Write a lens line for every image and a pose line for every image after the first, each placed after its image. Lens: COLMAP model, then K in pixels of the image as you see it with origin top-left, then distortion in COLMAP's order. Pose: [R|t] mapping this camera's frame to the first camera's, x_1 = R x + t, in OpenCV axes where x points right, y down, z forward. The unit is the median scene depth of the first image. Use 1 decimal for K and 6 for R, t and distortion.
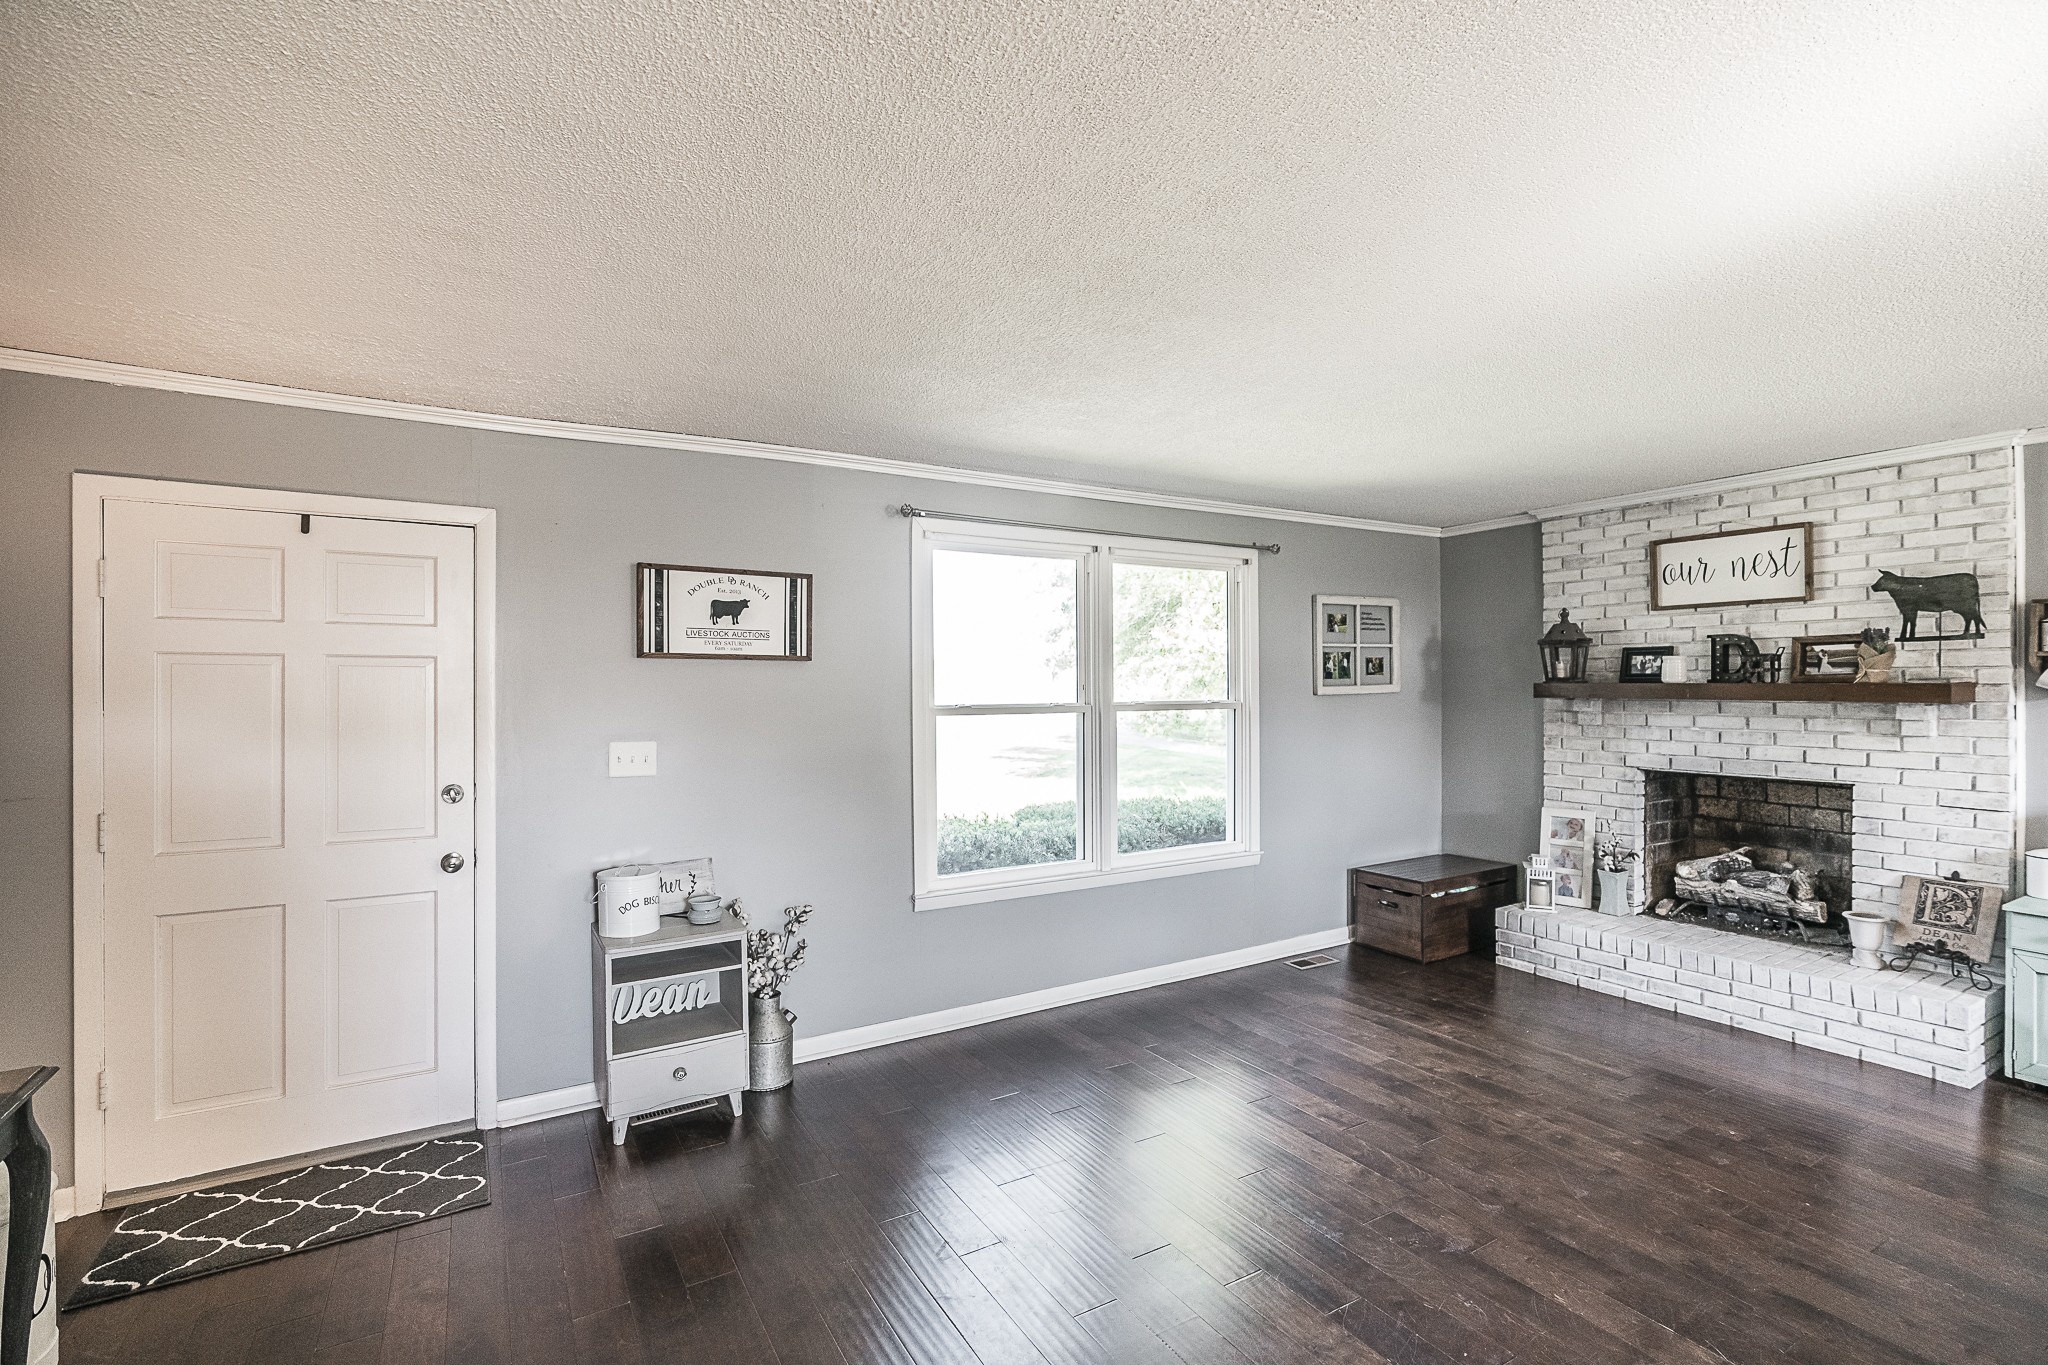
lens RADIAL K [[935.3, 0, 1027.6], [0, 935.3, 685.6], [0, 0, 1]] dist [-0.000058, 0.000037]
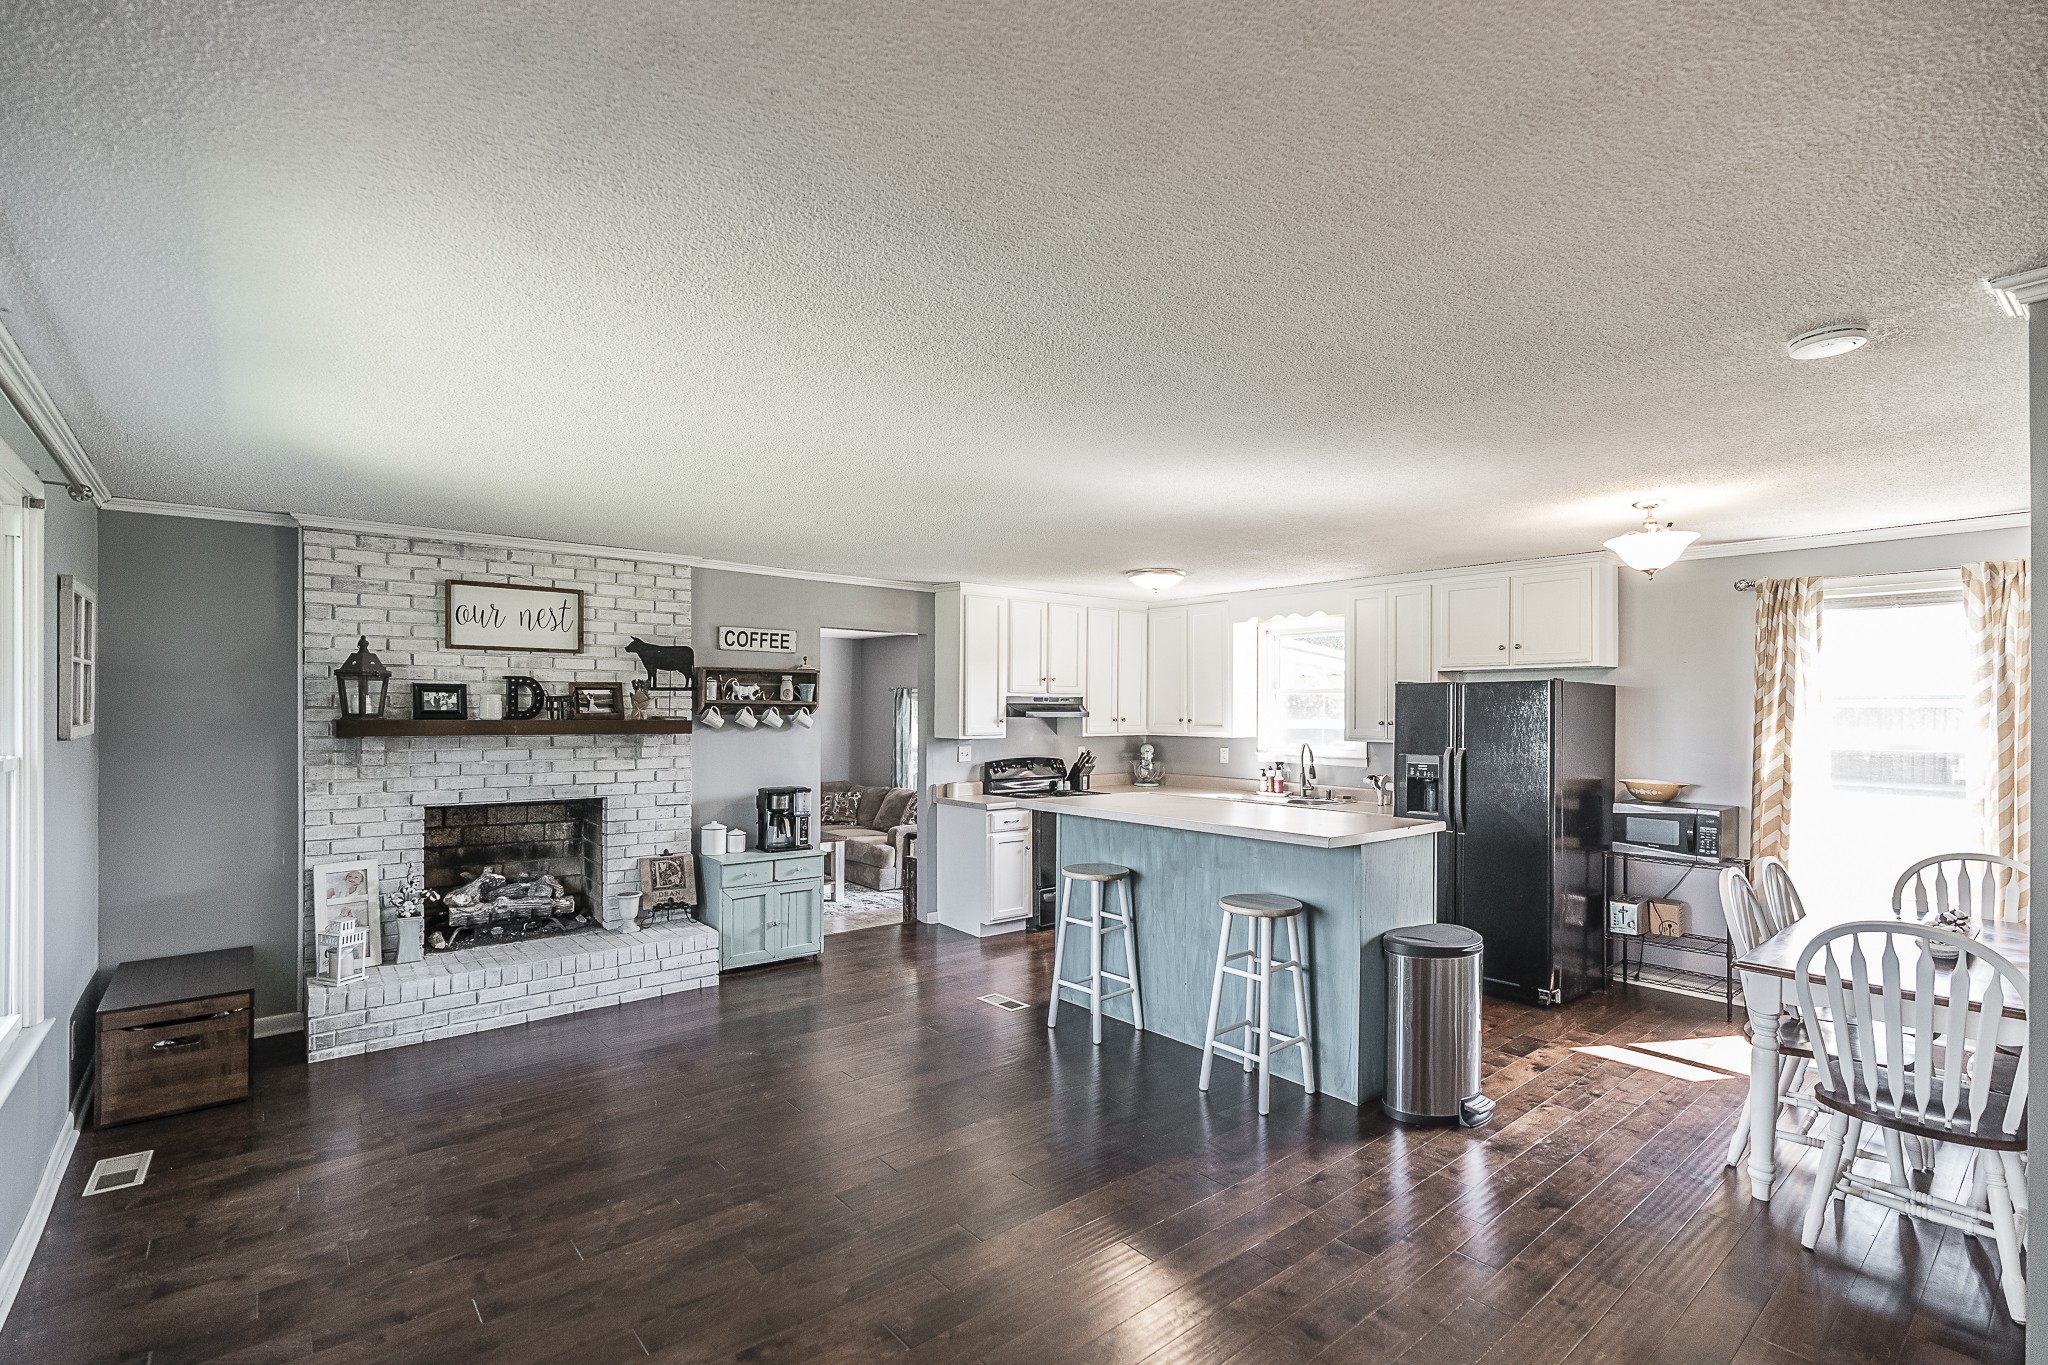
lens RADIAL K [[935.3, 0, 1030.2], [0, 935.3, 710.7], [0, 0, 1]] dist [-0.000058, 0.000037]
pose [[-0.152977, 0.005255, 0.988216, -0.450075], [-0.001488, 0.999984, -0.005548, -0.008256], [-0.988229, -0.002319, -0.152966, 0.558422]]
